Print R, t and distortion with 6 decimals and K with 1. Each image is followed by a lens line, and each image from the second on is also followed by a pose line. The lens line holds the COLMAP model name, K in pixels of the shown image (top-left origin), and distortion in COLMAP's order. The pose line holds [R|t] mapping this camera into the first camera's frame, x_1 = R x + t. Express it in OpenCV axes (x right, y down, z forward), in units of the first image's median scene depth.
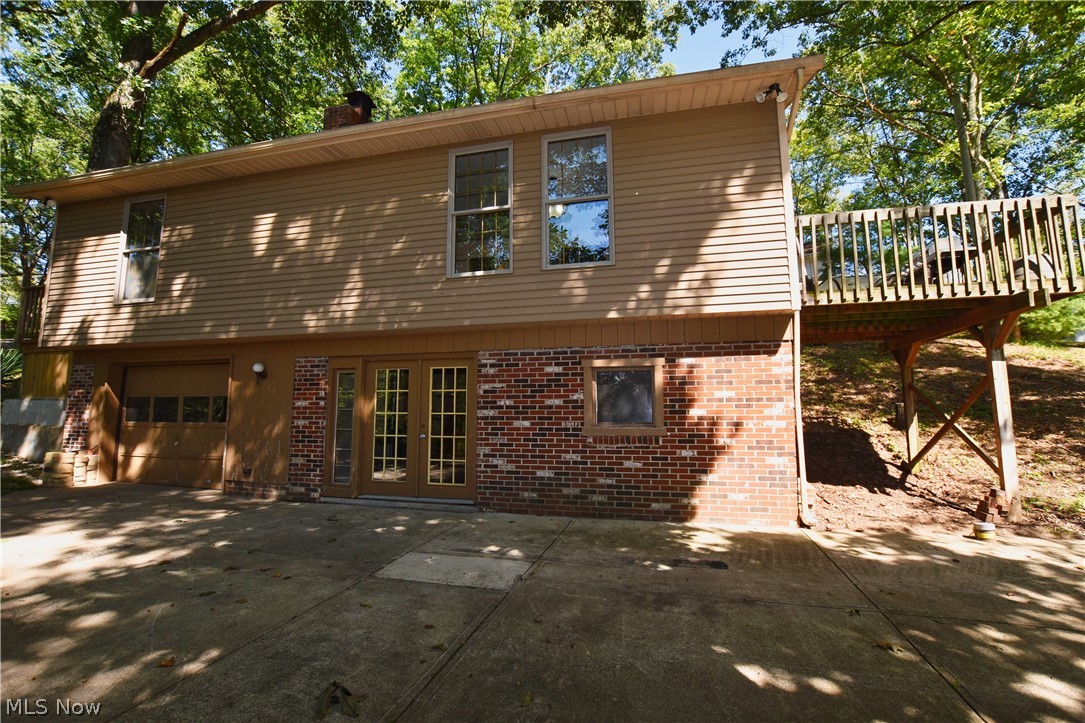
lens RADIAL K [[477.2, 0, 542.5], [0, 477.2, 361.5], [0, 0, 1]] dist [-0.040089, 0.007852]
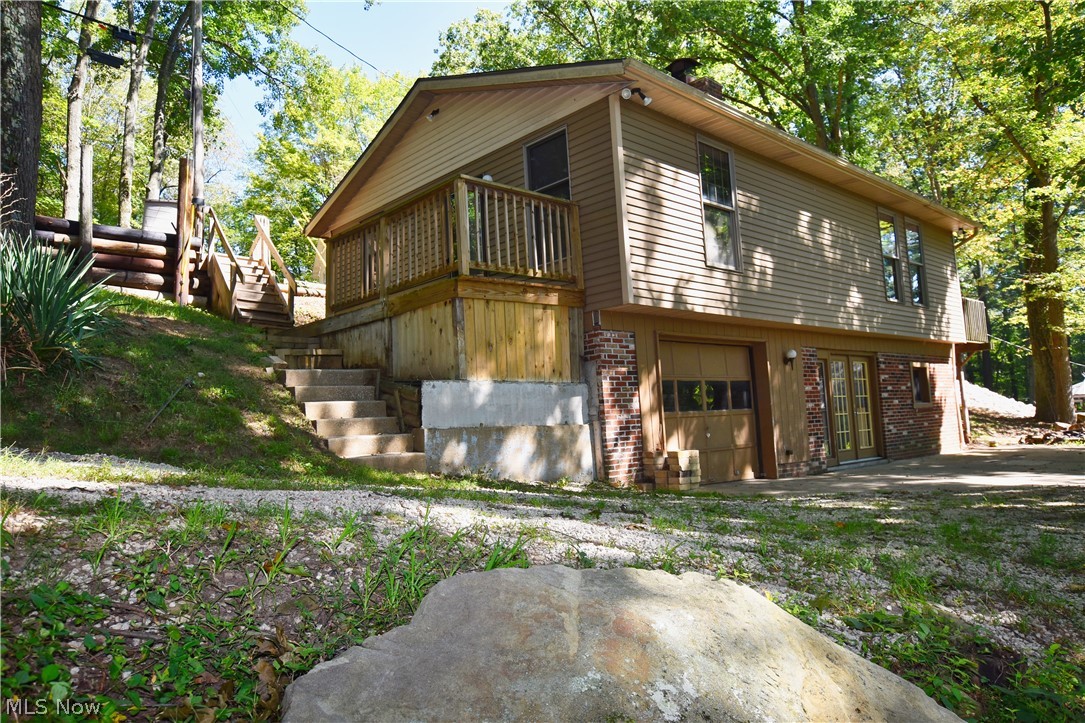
lens RADIAL K [[740.4, 0, 542.5], [0, 740.4, 361.5], [0, 0, 1]] dist [0.036303, 0.000588]
pose [[0.540394, 0.048086, 0.840037, -2.190106], [-0.035510, 0.998780, -0.034329, 0.101729], [-0.840663, -0.011278, 0.541442, 0.541868]]
